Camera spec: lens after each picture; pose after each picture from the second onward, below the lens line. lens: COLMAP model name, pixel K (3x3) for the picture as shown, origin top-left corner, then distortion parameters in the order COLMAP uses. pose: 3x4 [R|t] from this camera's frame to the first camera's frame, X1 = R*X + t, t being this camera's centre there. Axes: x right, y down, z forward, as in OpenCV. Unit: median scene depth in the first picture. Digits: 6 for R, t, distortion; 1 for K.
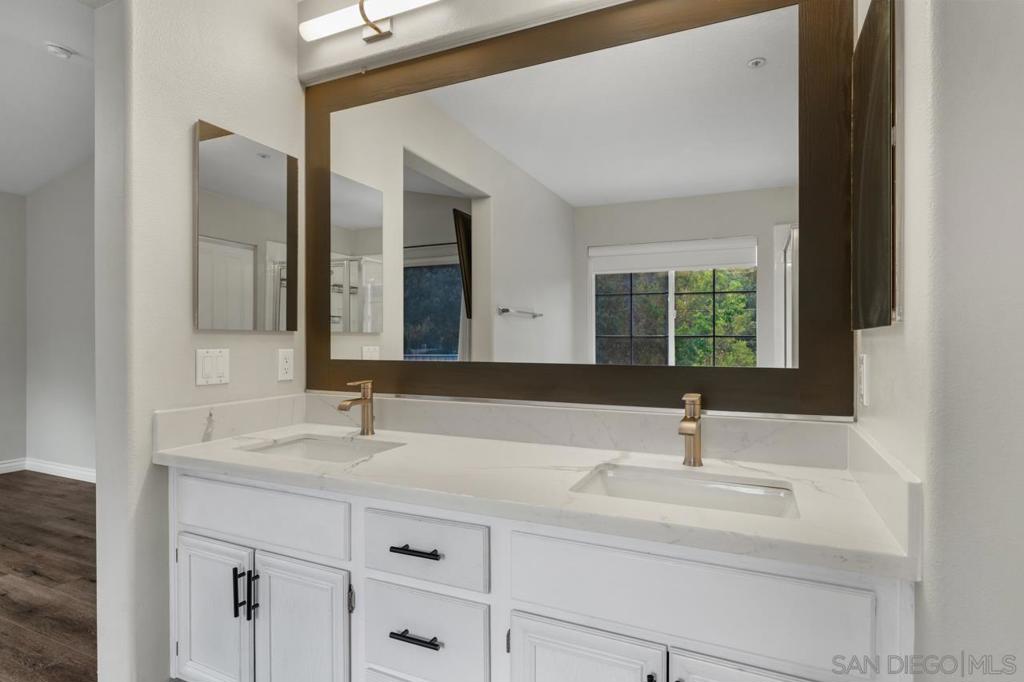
lens RADIAL K [[546.4, 0, 509.5], [0, 546.4, 335.9], [0, 0, 1]] dist [0.022891, 0.000491]
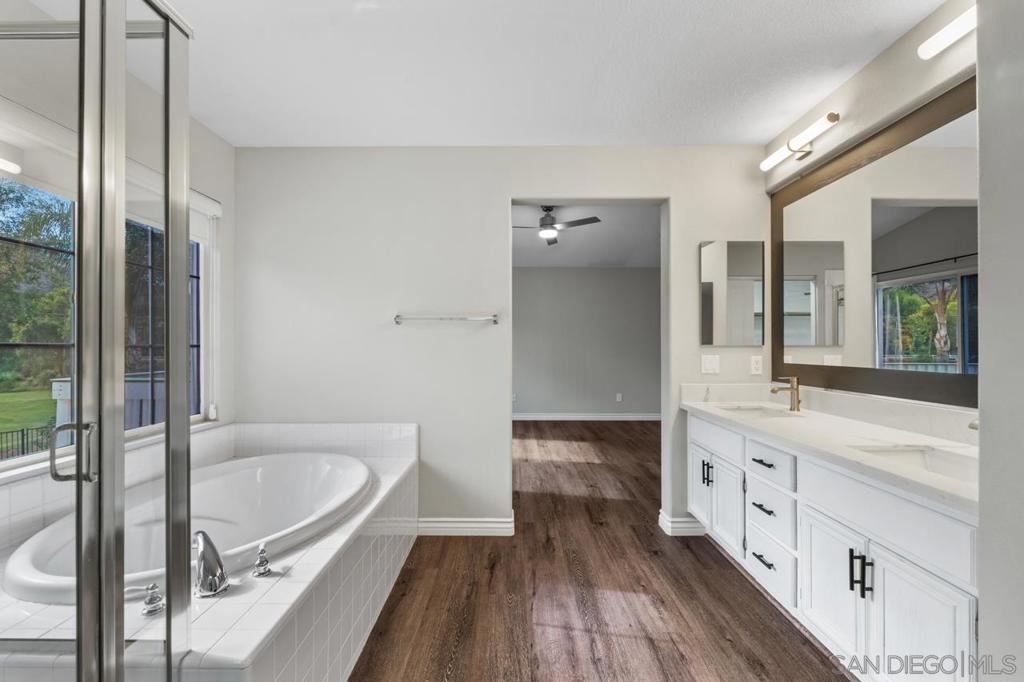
lens RADIAL K [[449.3, 0, 510.5], [0, 449.3, 344.0], [0, 0, 1]] dist [-0.003454, 0.000312]
pose [[0.425881, -0.006845, -0.904753, 0.545600], [0.007984, 0.999961, -0.003807, -0.014522], [0.904744, -0.005602, 0.425919, -0.287485]]
